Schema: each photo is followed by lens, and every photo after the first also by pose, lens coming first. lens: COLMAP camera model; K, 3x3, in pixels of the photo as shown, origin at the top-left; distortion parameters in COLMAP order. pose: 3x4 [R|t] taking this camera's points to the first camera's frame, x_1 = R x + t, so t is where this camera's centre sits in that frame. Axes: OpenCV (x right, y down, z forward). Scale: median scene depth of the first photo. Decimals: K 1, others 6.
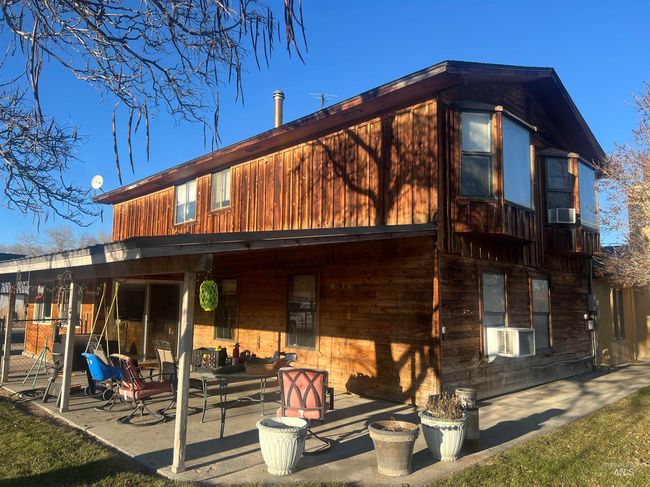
lens RADIAL K [[486.7, 0, 322.4], [0, 486.7, 242.4], [0, 0, 1]] dist [0.068991, -0.095123]
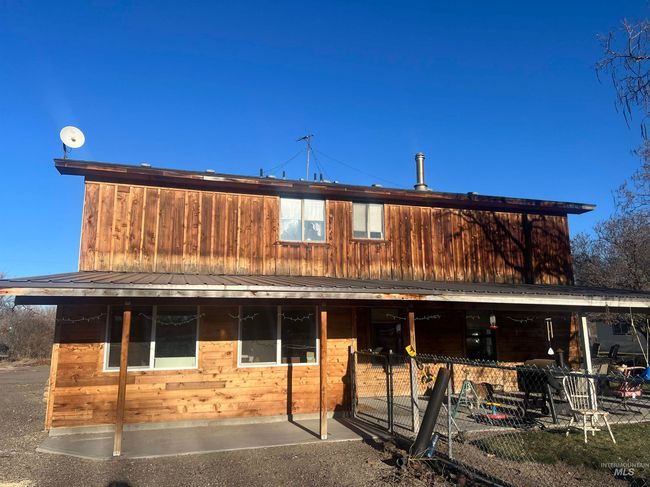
lens RADIAL K [[486.7, 0, 322.4], [0, 486.7, 242.4], [0, 0, 1]] dist [0.068991, -0.095123]
pose [[0.450524, 0.145704, 0.880794, -1.134865], [-0.098423, 0.988684, -0.113208, 0.063120], [-0.887323, -0.035688, 0.459766, 0.590607]]
